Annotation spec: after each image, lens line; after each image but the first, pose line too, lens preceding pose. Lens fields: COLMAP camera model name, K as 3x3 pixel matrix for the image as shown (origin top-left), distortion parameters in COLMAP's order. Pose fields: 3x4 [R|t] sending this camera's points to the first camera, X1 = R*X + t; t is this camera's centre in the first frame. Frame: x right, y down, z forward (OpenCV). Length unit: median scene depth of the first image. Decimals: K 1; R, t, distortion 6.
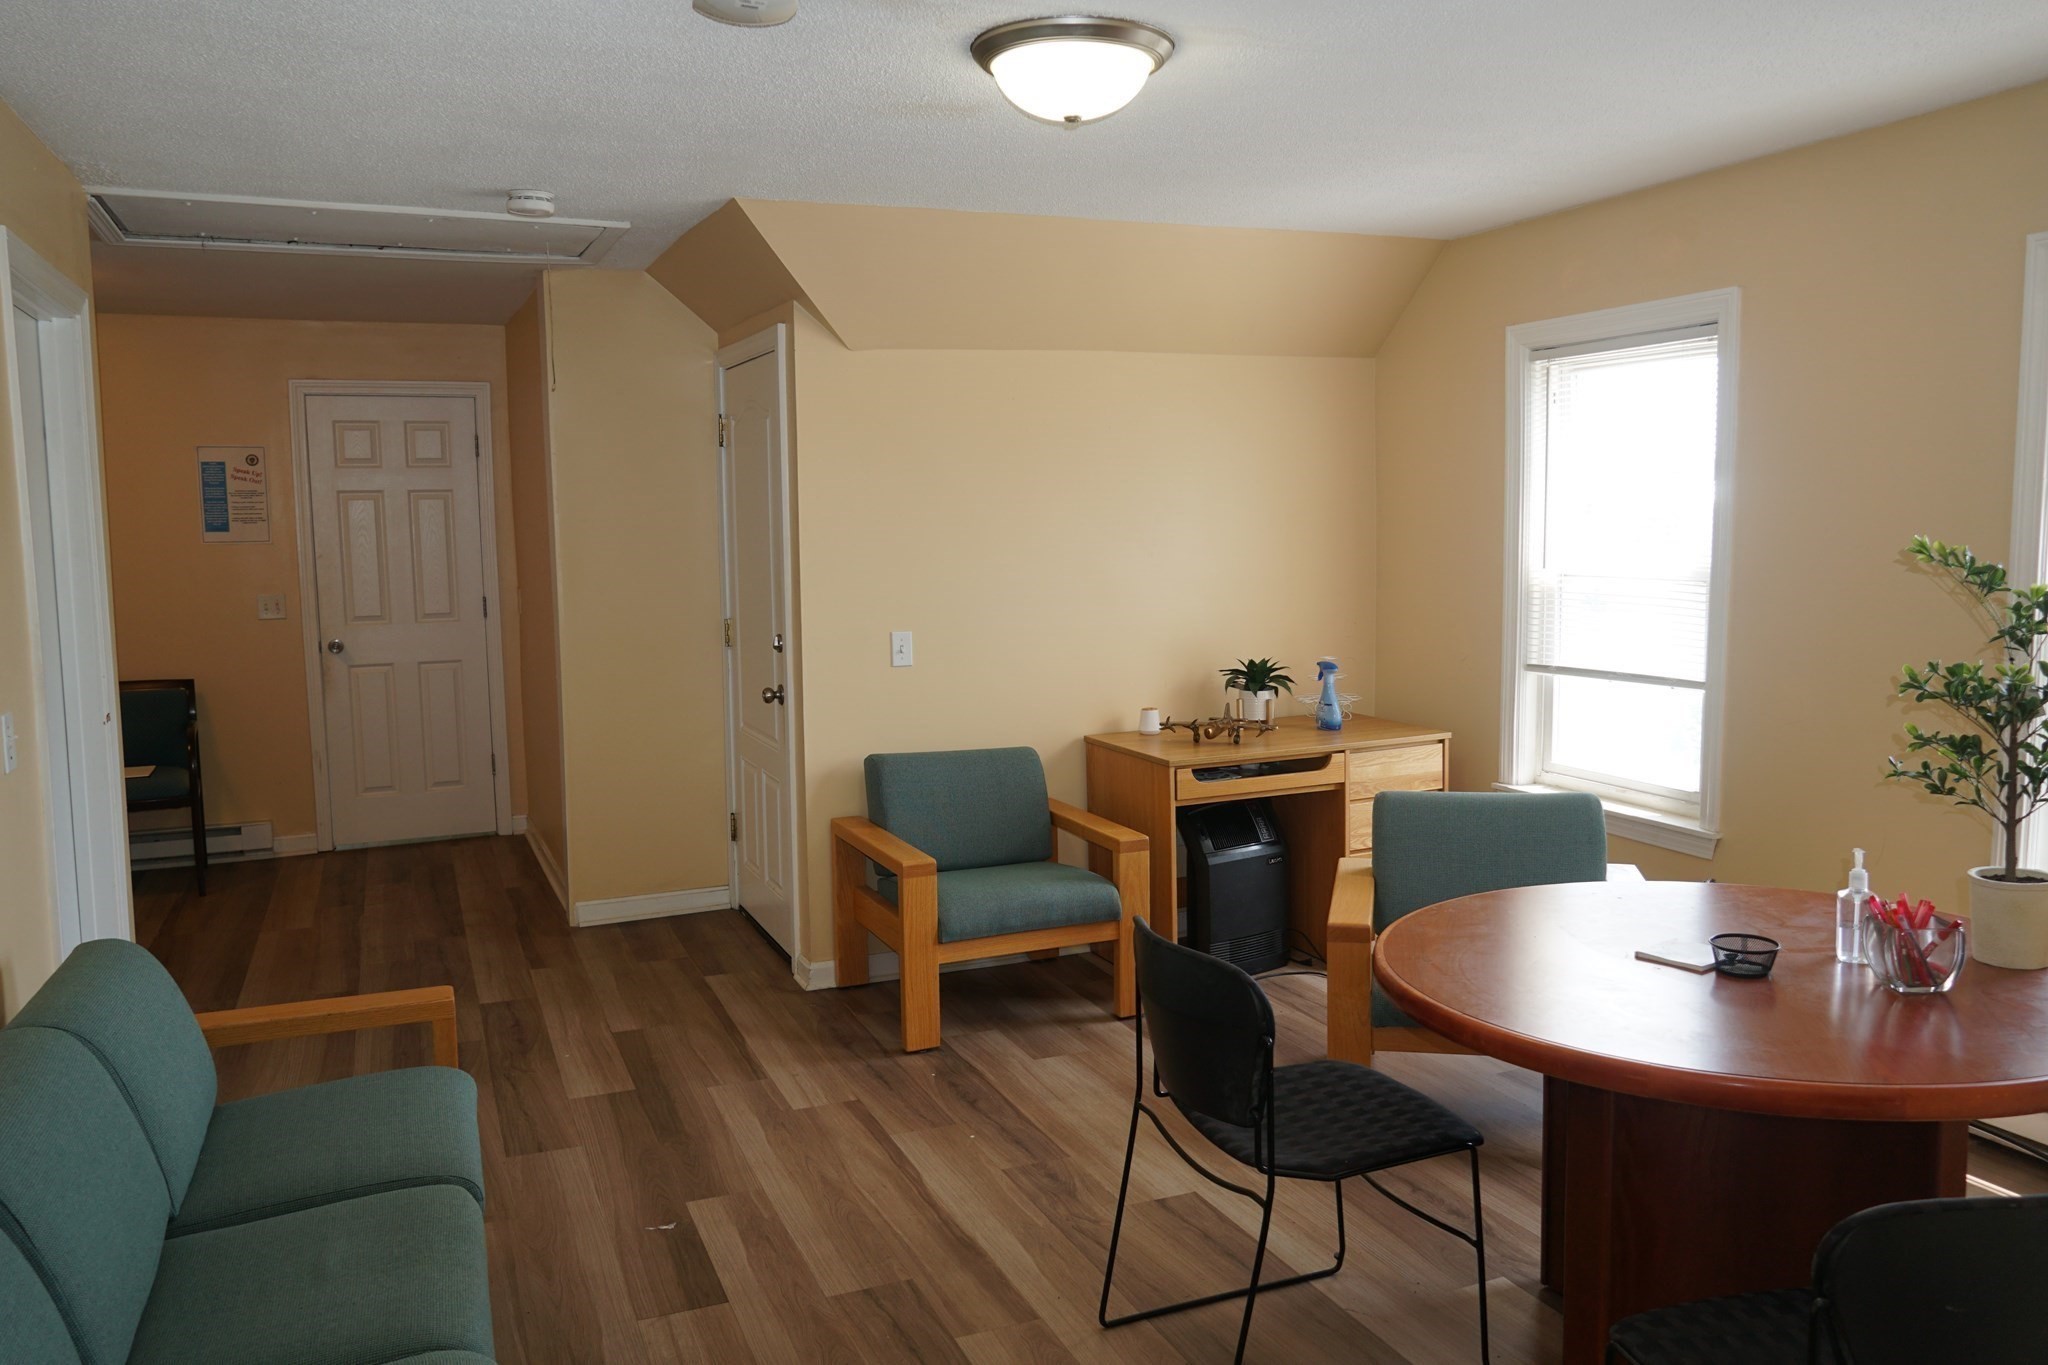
lens RADIAL K [[1539.7, 0, 1027.4], [0, 1539.7, 687.1], [0, 0, 1]] dist [-0.054736, 0.073385]
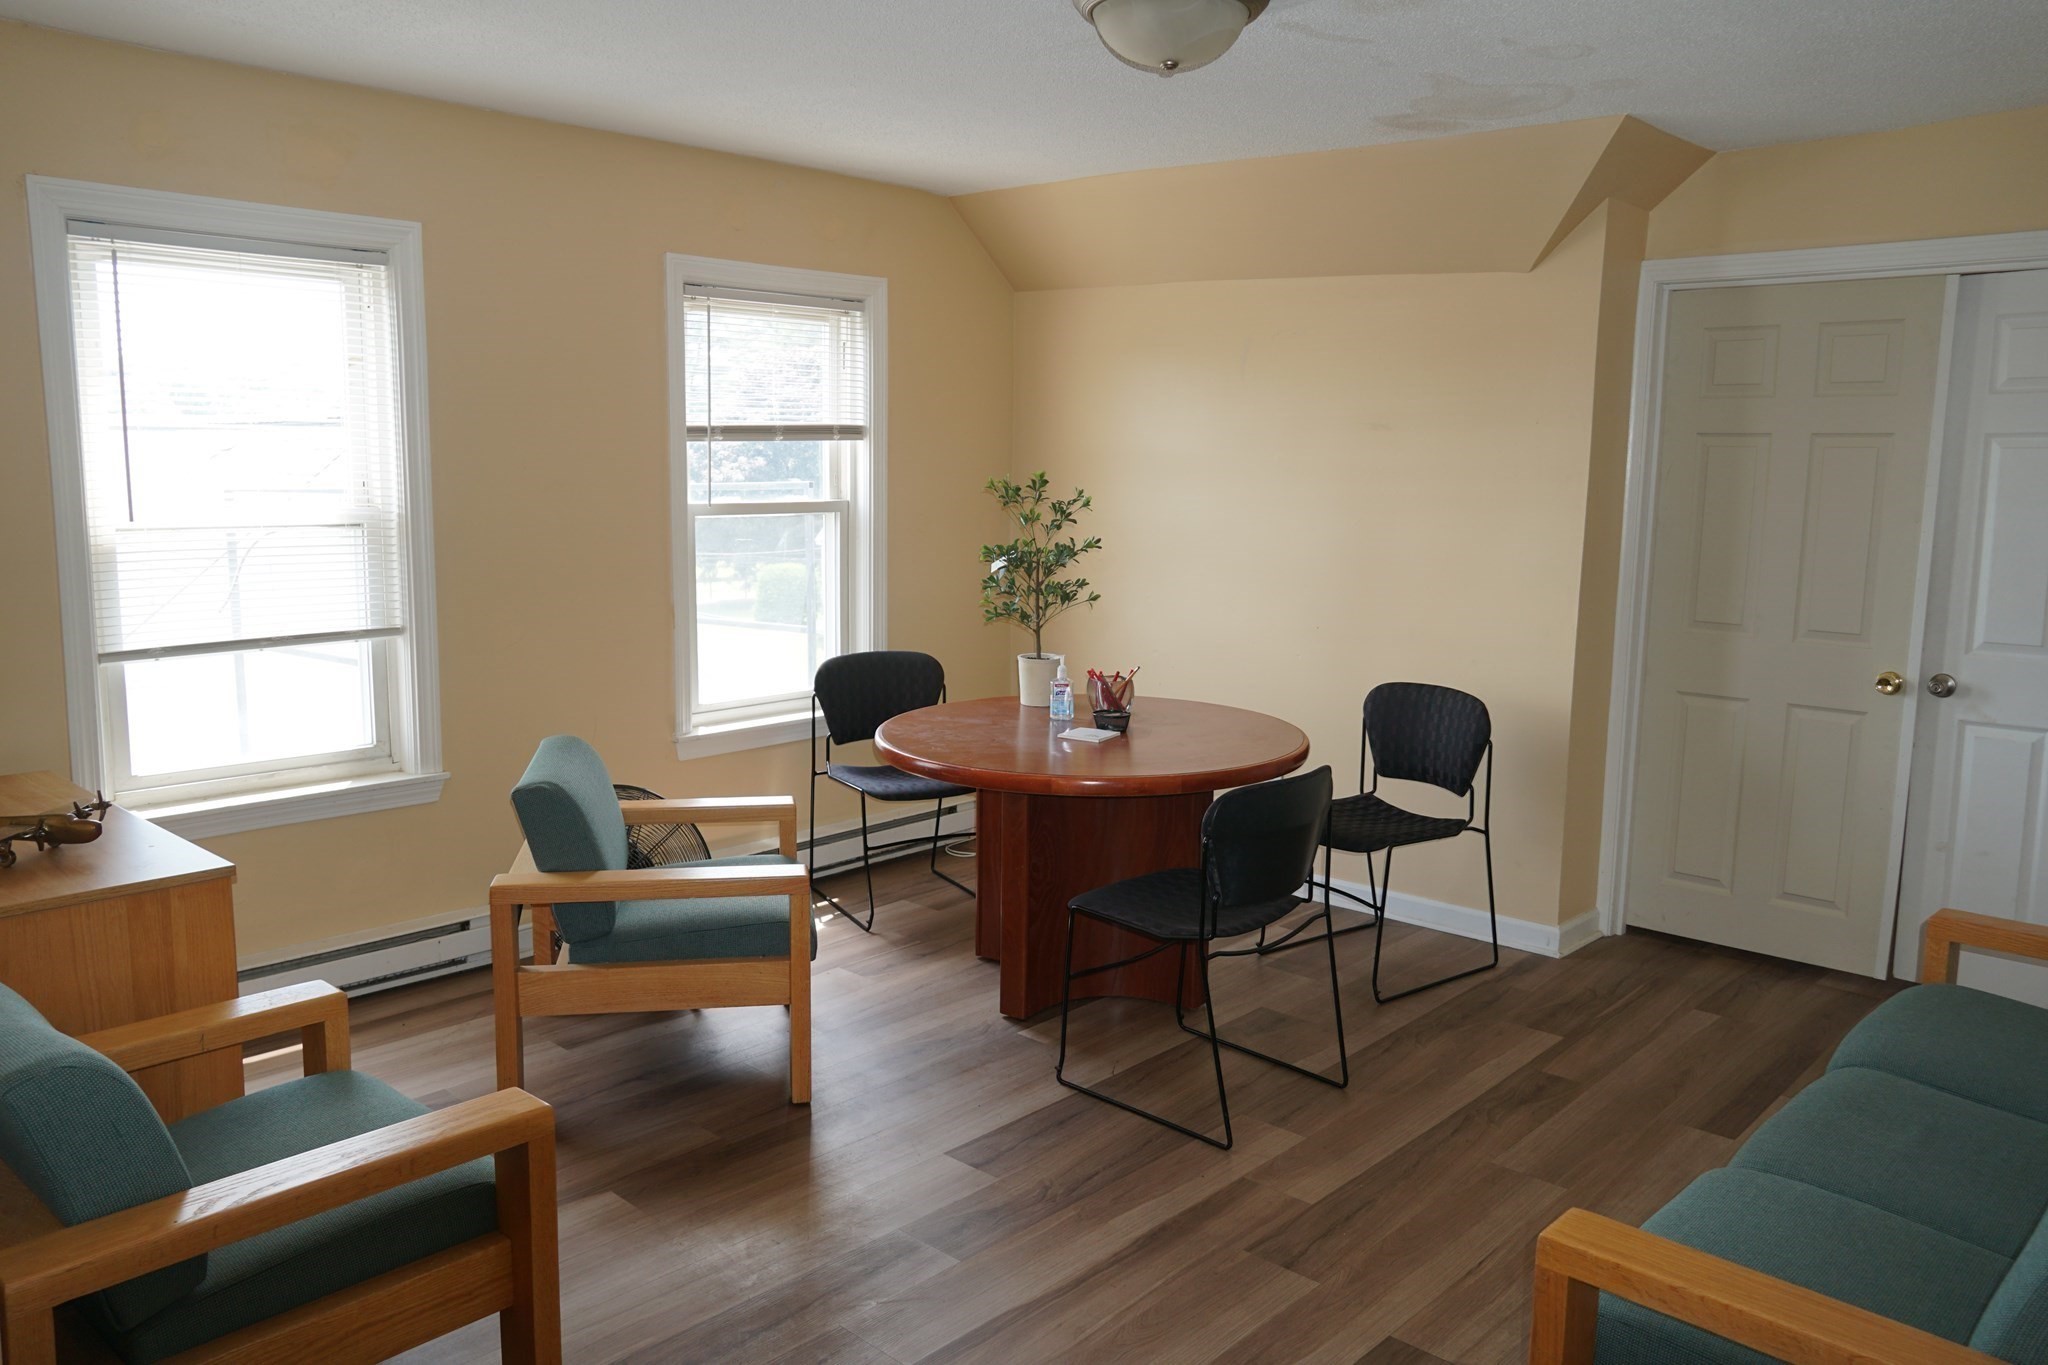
lens RADIAL K [[1539.7, 0, 1027.4], [0, 1539.7, 687.1], [0, 0, 1]] dist [-0.054736, 0.073385]
pose [[-0.411861, -0.130489, 0.901855, -0.828189], [0.092145, 0.978657, 0.183683, -0.148147], [-0.906576, 0.158753, -0.391047, 1.416431]]
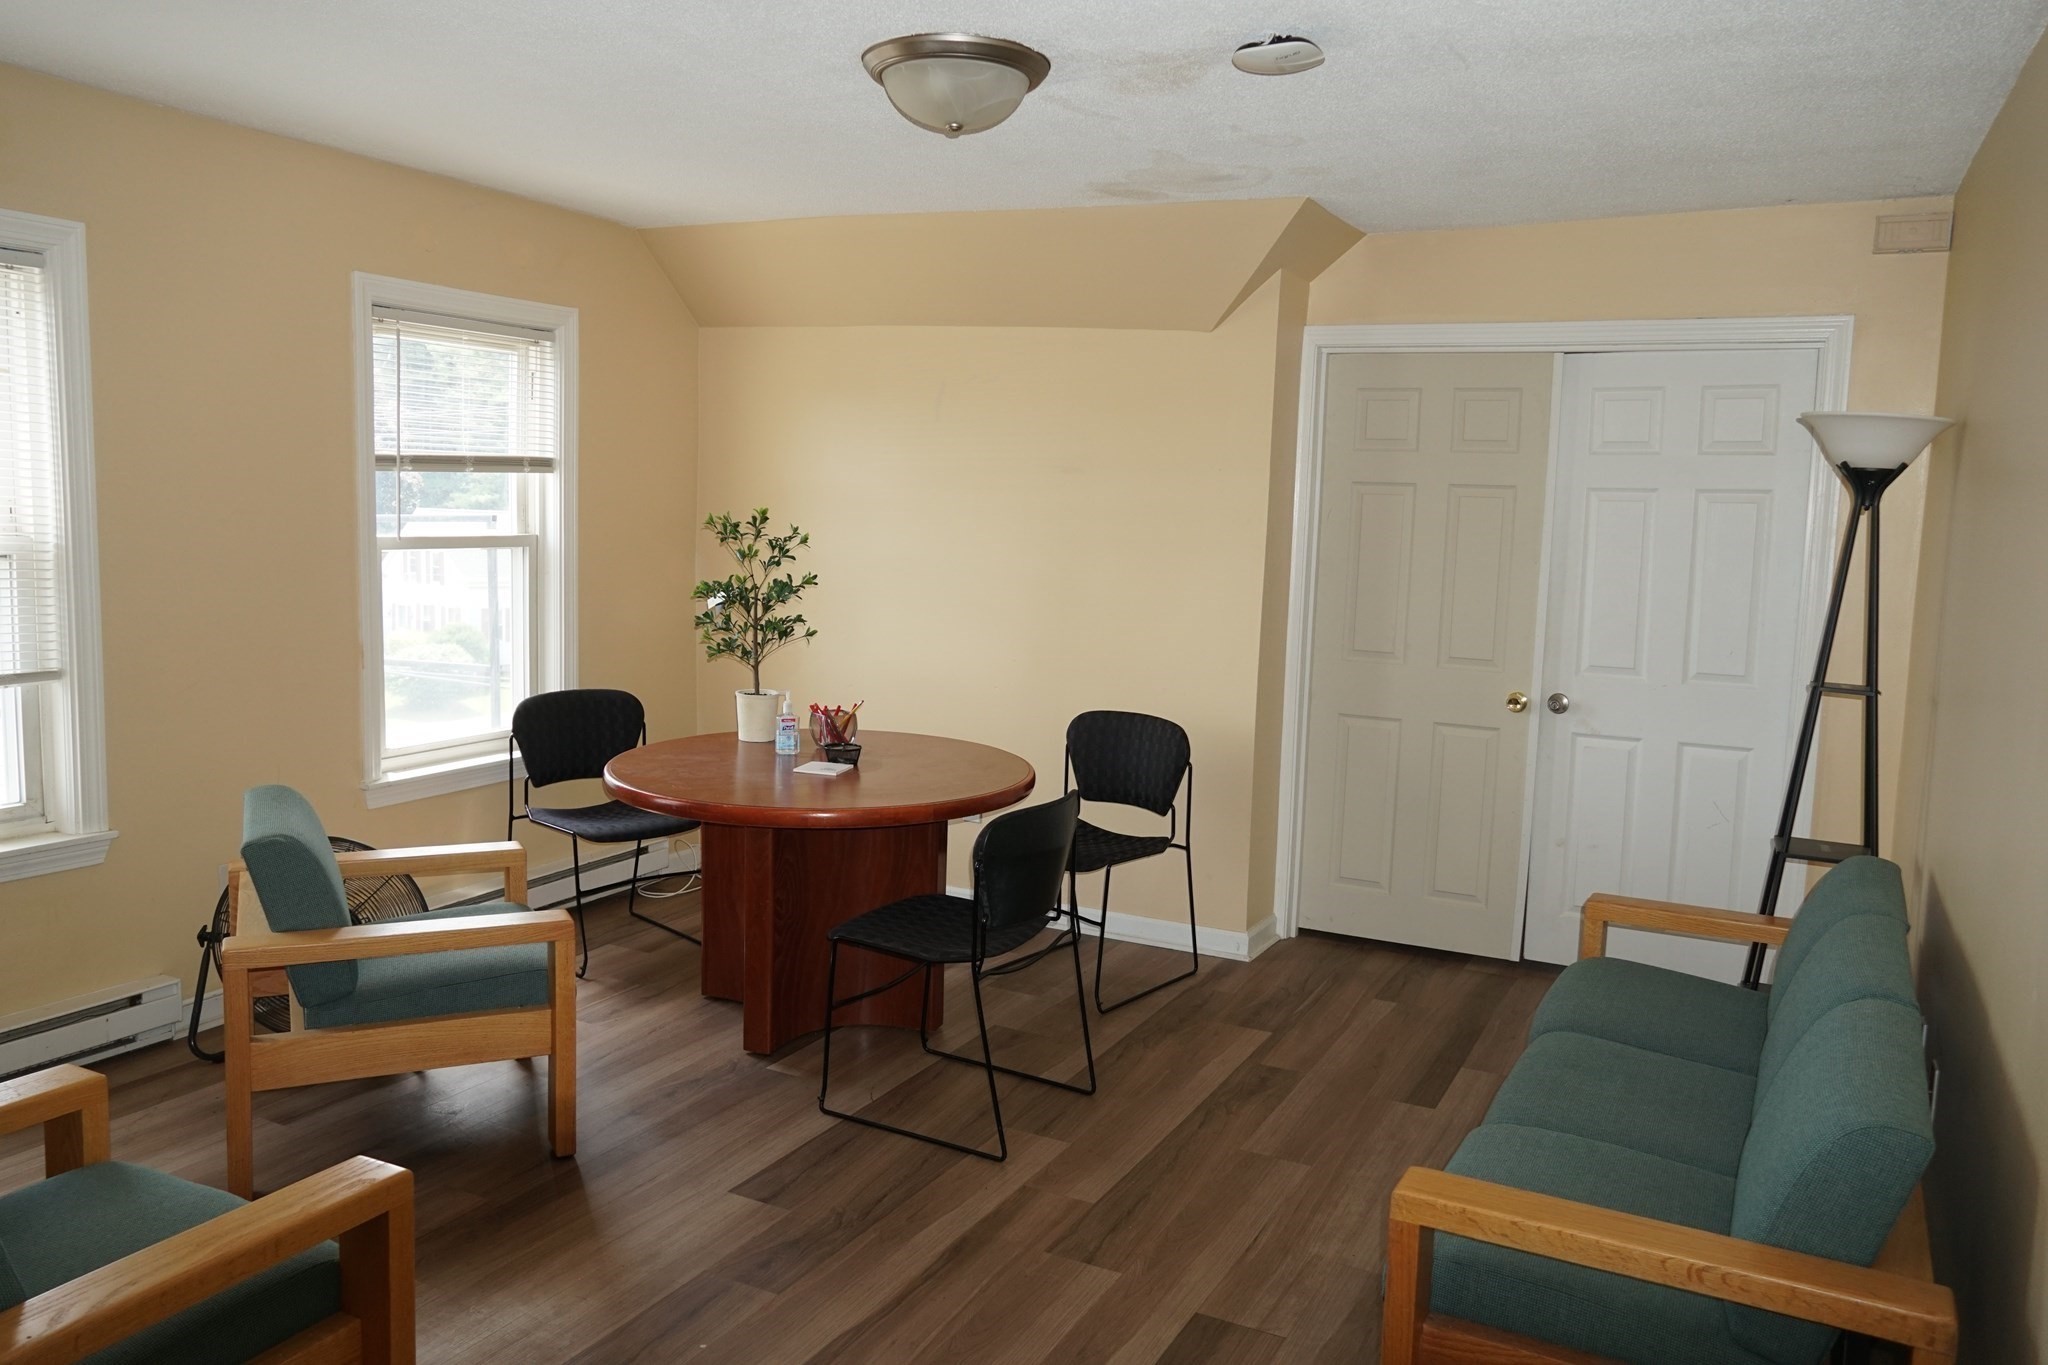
lens RADIAL K [[1539.7, 0, 1027.4], [0, 1539.7, 687.1], [0, 0, 1]] dist [-0.054736, 0.073385]
pose [[-0.641805, -0.101416, 0.760132, -0.787188], [0.060957, 0.981334, 0.182396, -0.163586], [-0.764441, 0.163398, -0.623643, 1.549433]]
